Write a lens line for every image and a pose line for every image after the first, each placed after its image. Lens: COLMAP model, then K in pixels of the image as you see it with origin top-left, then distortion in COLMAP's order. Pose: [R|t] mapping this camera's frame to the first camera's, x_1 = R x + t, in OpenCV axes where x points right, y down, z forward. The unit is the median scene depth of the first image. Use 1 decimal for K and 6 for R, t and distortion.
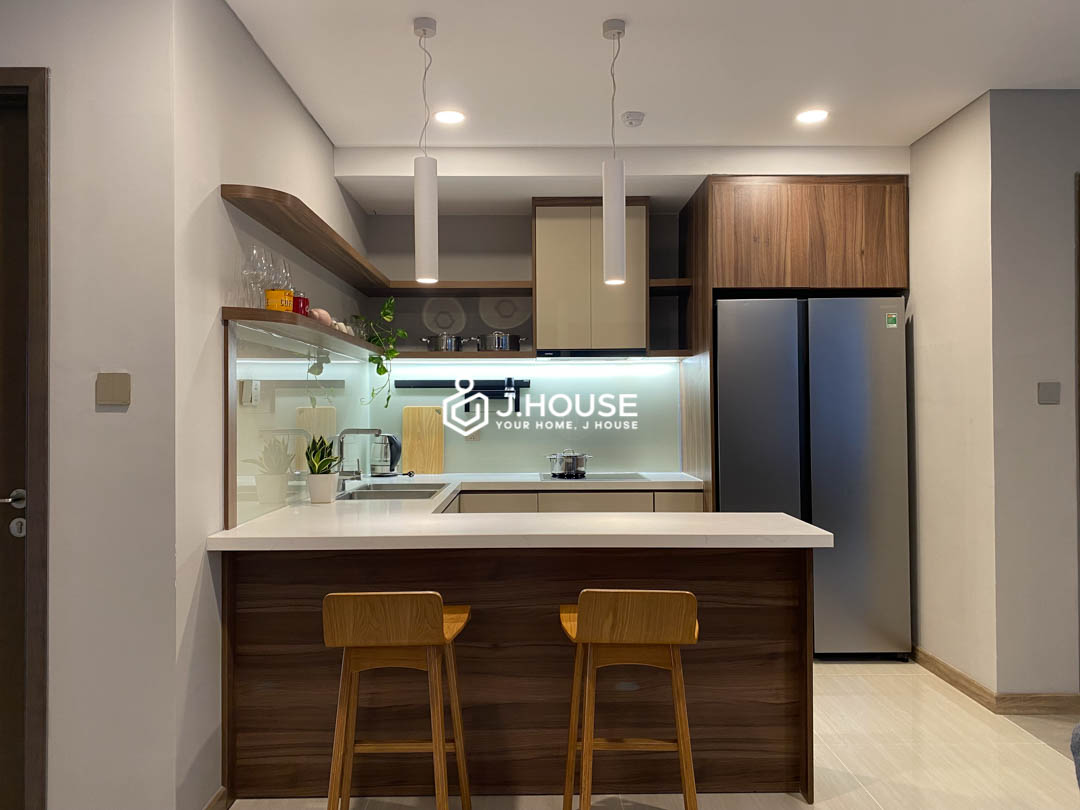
lens RADIAL K [[823.7, 0, 538.7], [0, 823.7, 403.4], [0, 0, 1]] dist [0.087555, -0.134358]
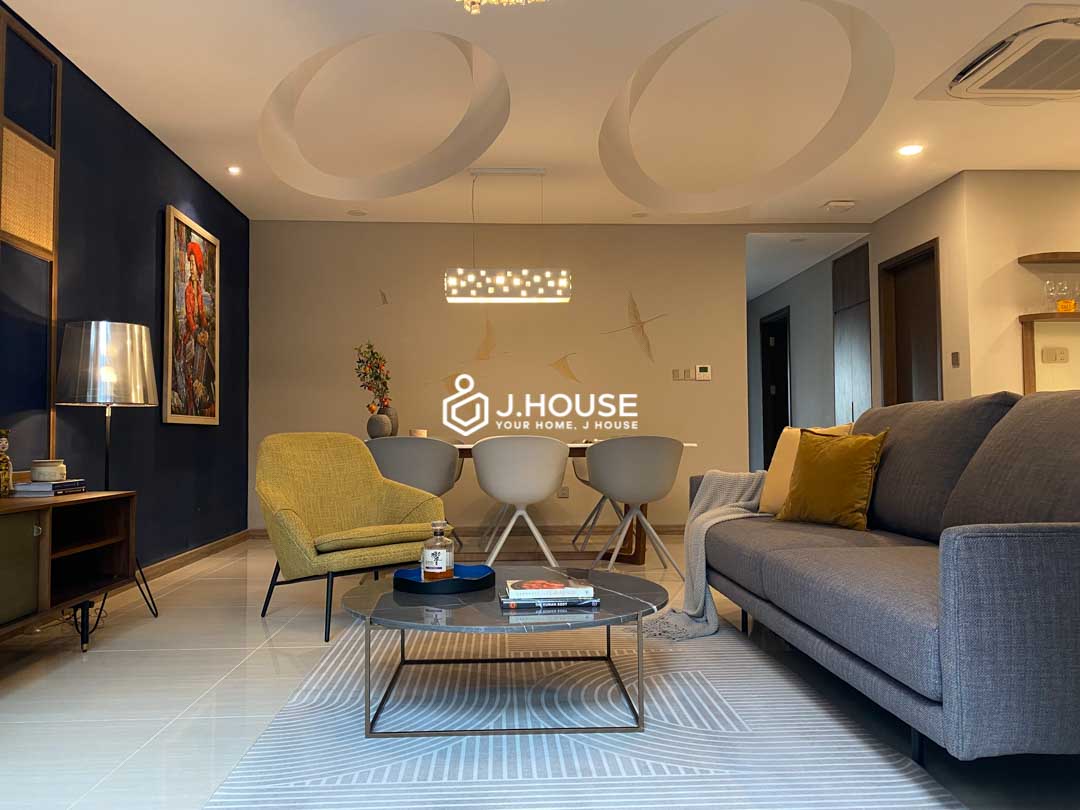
lens RADIAL K [[823.7, 0, 538.7], [0, 823.7, 403.4], [0, 0, 1]] dist [0.087555, -0.134358]
pose [[0.041609, -0.037275, -0.998438, 0.953508], [0.019218, 0.999149, -0.036500, 0.089526], [0.998949, -0.017670, 0.042290, -0.174599]]
